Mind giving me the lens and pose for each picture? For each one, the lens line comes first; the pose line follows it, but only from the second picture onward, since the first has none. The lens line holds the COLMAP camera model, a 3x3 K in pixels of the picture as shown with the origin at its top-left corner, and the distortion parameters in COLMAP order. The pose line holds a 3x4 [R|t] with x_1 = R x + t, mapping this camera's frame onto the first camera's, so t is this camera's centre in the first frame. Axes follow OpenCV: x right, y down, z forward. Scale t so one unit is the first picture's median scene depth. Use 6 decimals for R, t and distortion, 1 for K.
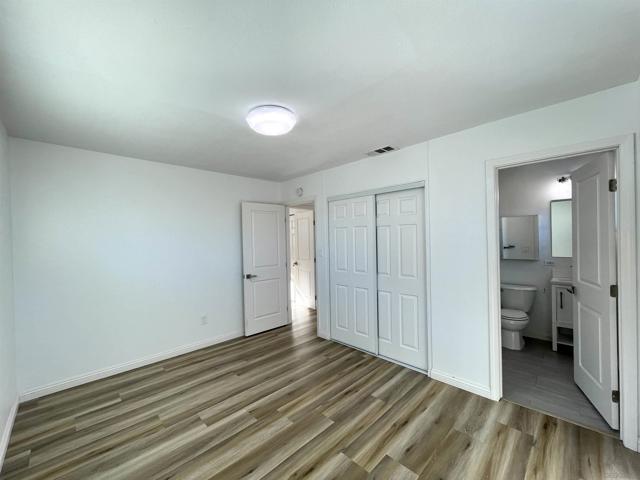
lens RADIAL K [[259.3, 0, 320.0], [0, 259.3, 240.0], [0, 0, 1]] dist [0.000479, 0.000234]
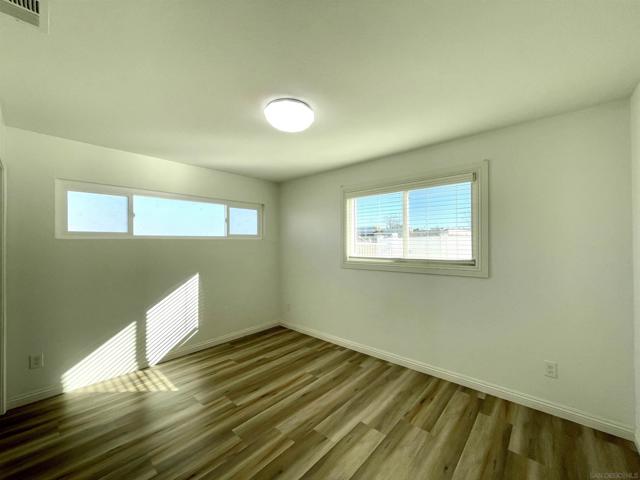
lens RADIAL K [[259.3, 0, 320.0], [0, 259.3, 240.0], [0, 0, 1]] dist [0.000479, 0.000234]
pose [[-0.998195, 0.026997, -0.053648, -0.229761], [0.026880, 0.999634, 0.002897, 0.001761], [0.053706, 0.001449, -0.998556, 1.917520]]
